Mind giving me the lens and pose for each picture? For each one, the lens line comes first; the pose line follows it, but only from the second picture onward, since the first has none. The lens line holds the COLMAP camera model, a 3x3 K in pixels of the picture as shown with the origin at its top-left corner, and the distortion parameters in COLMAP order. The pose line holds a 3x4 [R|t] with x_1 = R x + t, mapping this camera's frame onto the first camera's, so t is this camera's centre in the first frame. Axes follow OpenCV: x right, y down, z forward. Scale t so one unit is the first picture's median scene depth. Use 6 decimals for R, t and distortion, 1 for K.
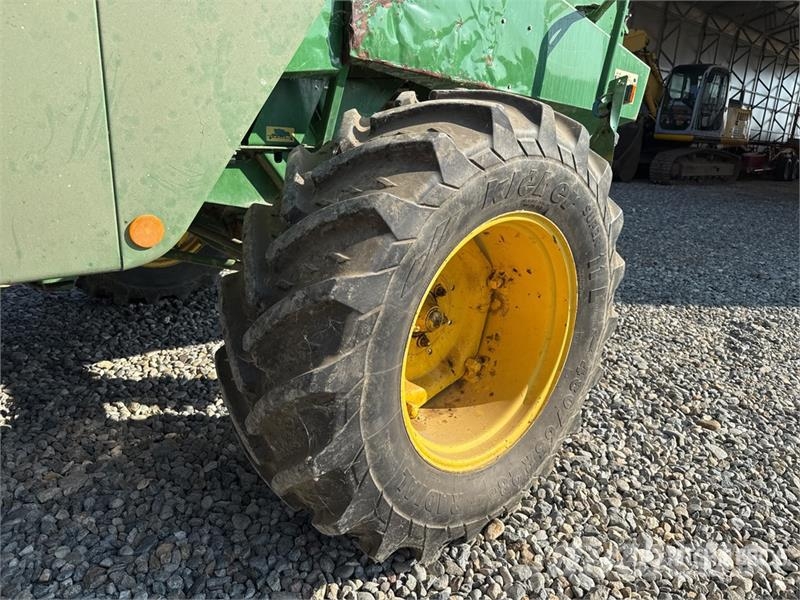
lens RADIAL K [[572.3, 0, 401.9], [0, 572.3, 303.8], [0, 0, 1]] dist [0.029858, -0.035588]
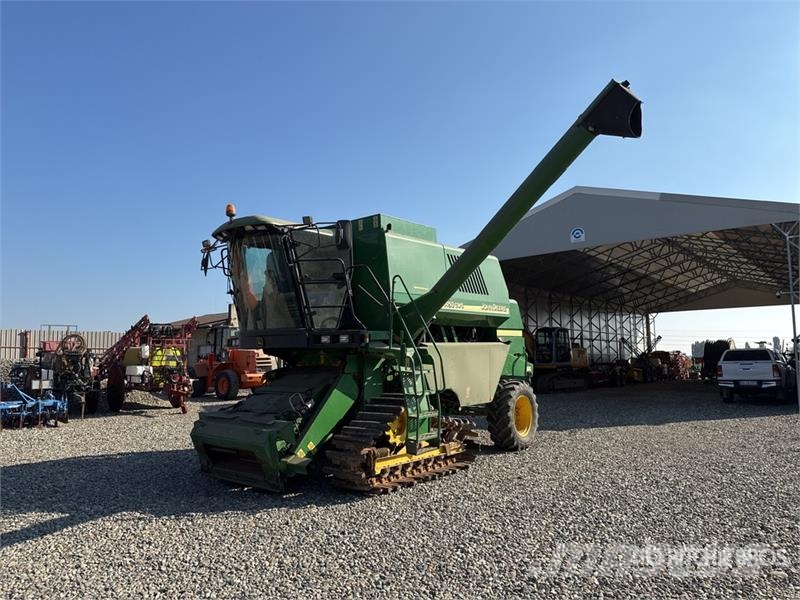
lens RADIAL K [[572.3, 0, 397.0], [0, 572.3, 300.6], [0, 0, 1]] dist [0.029858, -0.035588]
pose [[0.983884, -0.049396, 0.171848, -0.250299], [0.112356, 0.918437, -0.379276, 0.128805], [-0.139097, 0.392472, 0.909185, -0.573140]]
